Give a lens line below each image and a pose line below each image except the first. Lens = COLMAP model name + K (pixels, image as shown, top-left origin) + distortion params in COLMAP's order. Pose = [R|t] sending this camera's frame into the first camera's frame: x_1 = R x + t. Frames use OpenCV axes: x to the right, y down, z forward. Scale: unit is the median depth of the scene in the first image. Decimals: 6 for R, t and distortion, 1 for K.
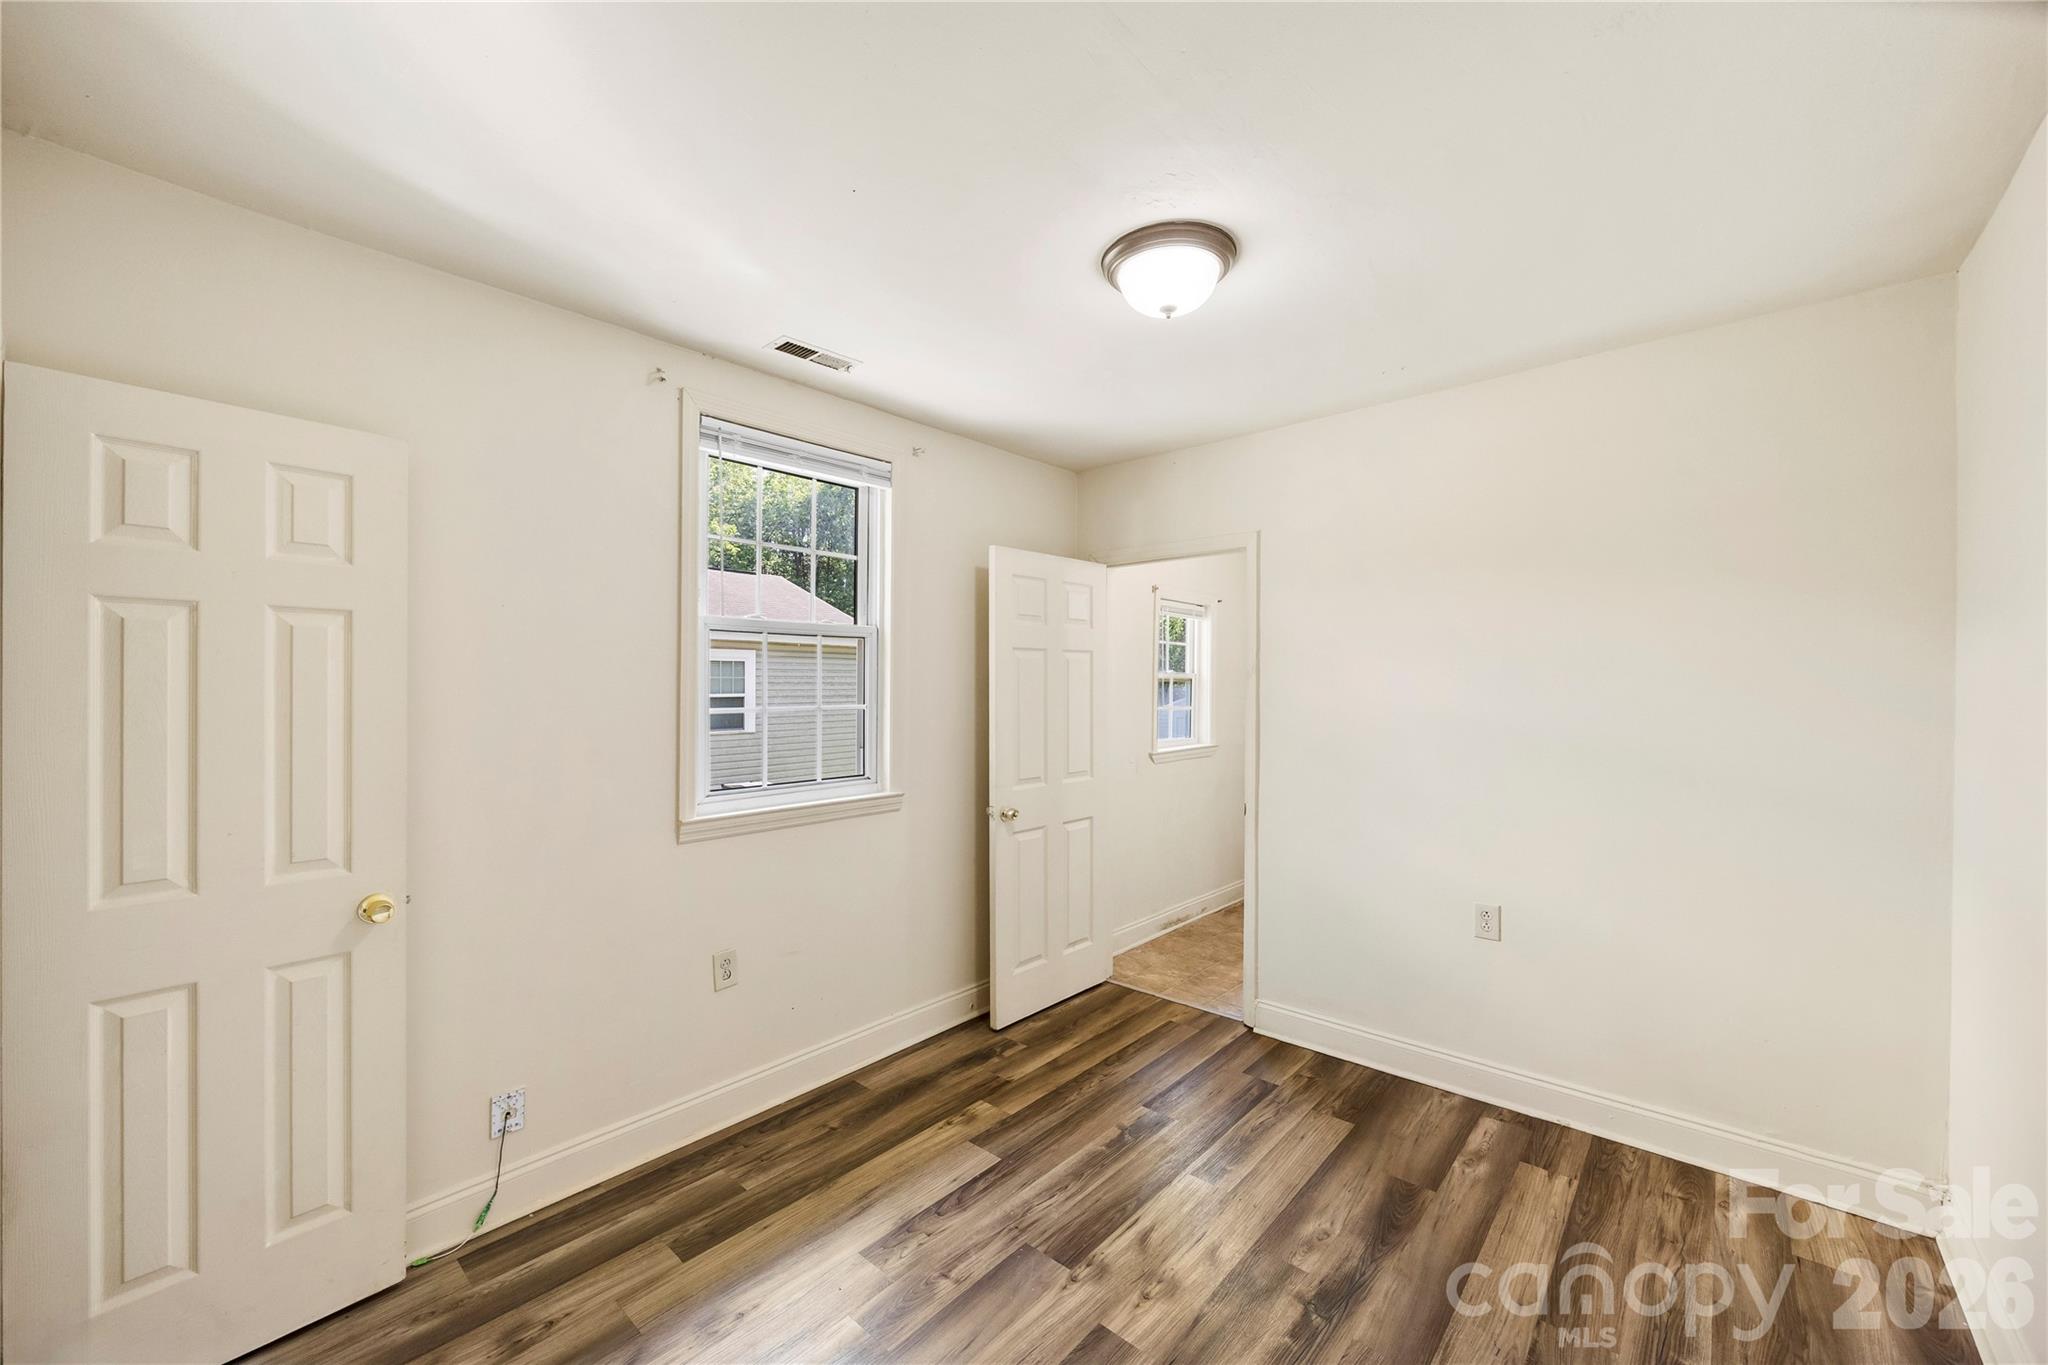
lens RADIAL K [[789.5, 0, 1033.9], [0, 789.5, 699.3], [0, 0, 1]] dist [-0.001576, -0.000738]
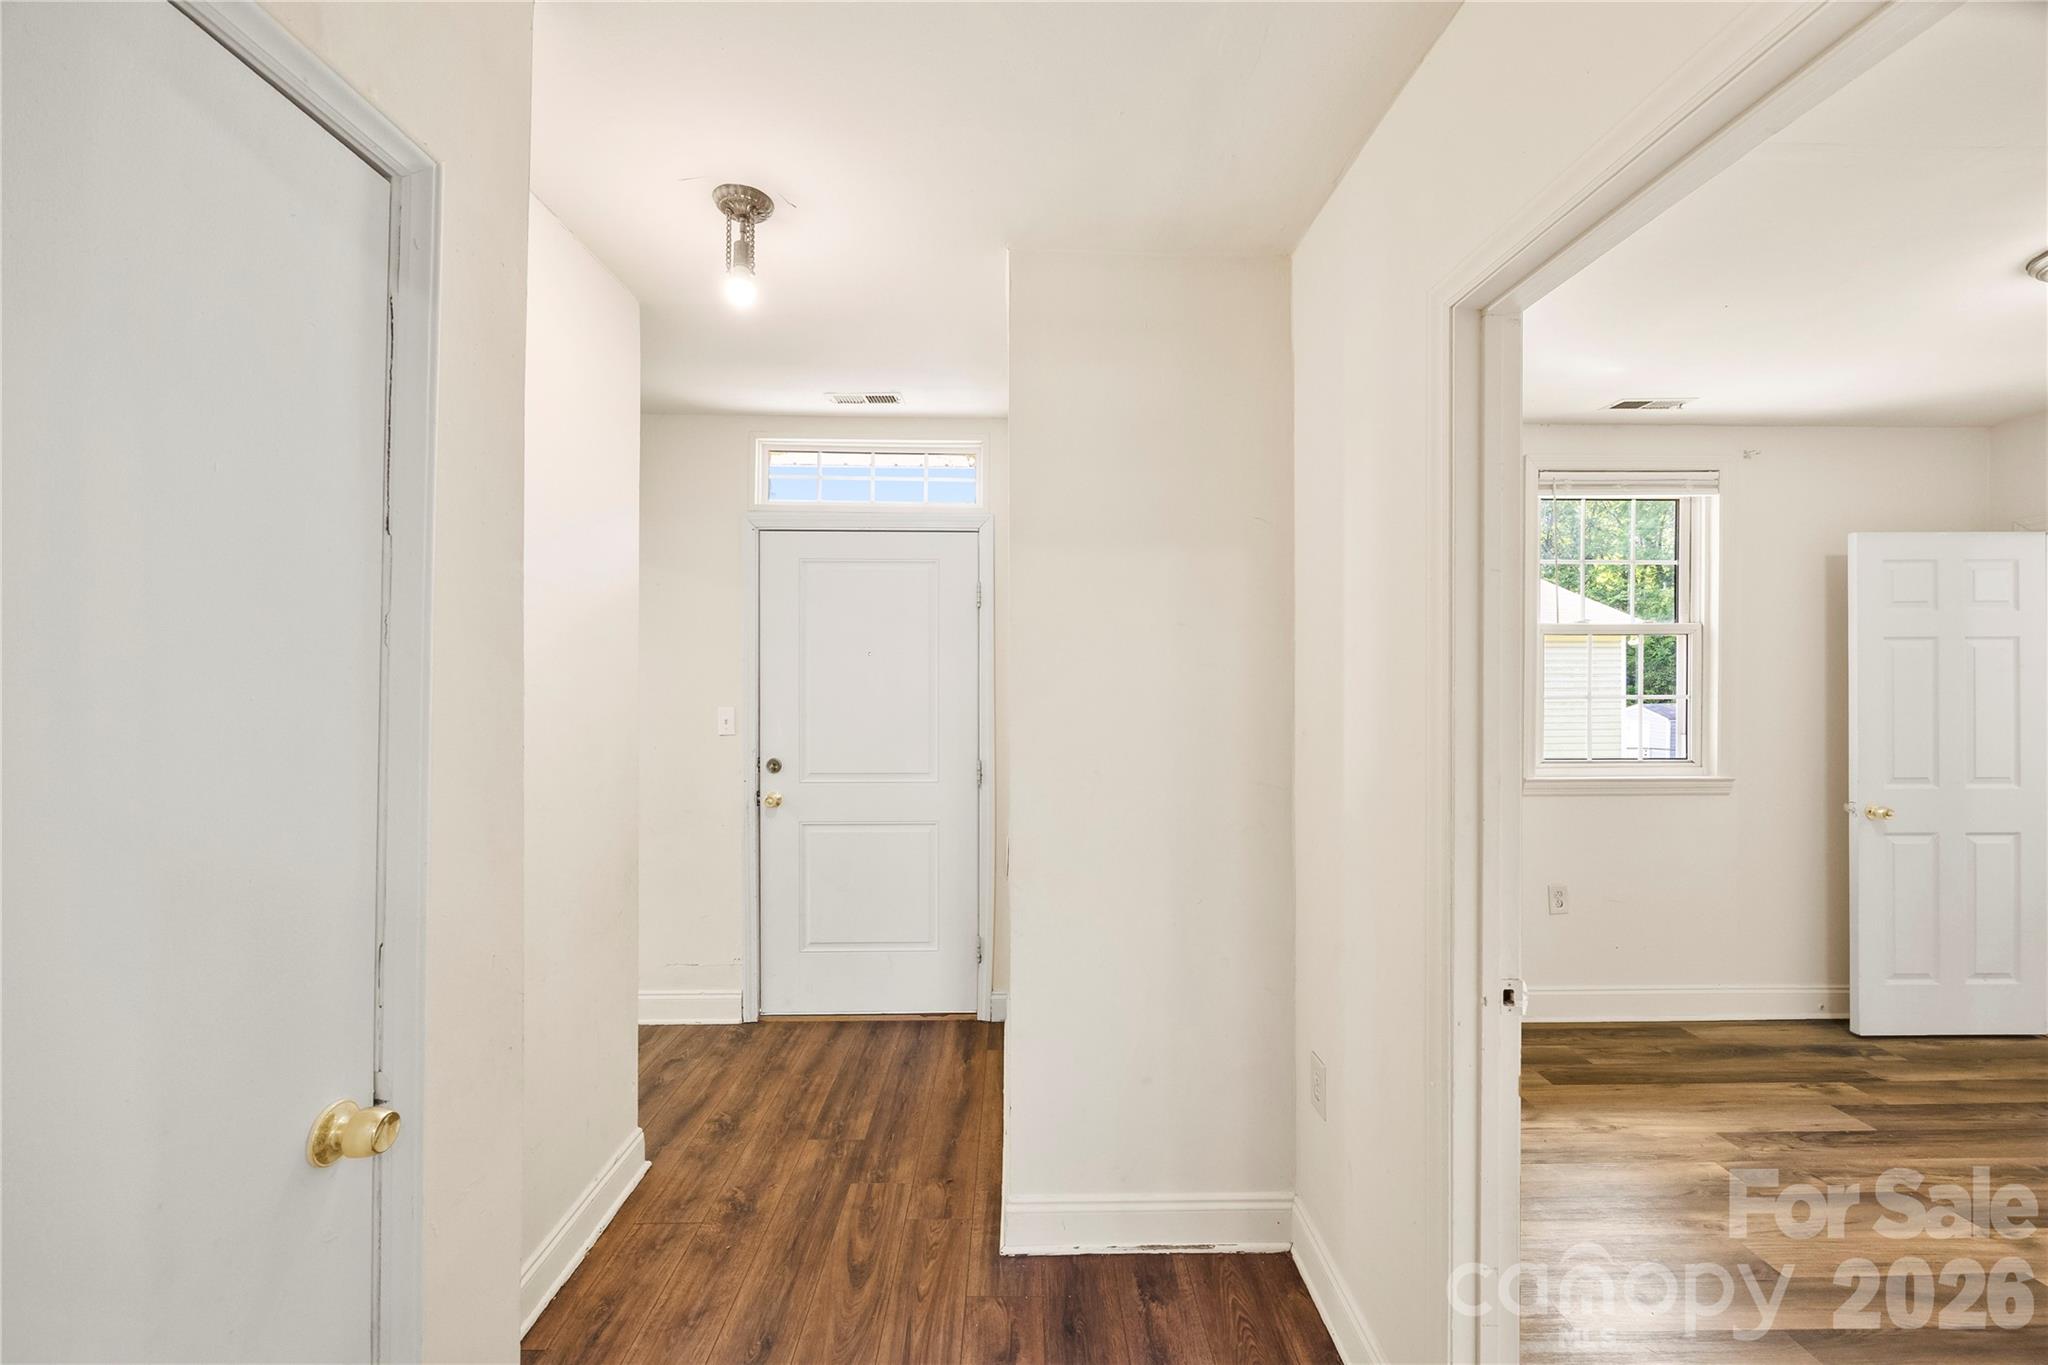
lens RADIAL K [[789.5, 0, 1018.5], [0, 789.5, 679.4], [0, 0, 1]] dist [-0.001576, -0.000738]
pose [[0.671145, -0.000689, -0.741326, -0.026974], [-0.014725, 0.999790, -0.014260, 0.015419], [0.741180, 0.020486, 0.670994, -0.458007]]
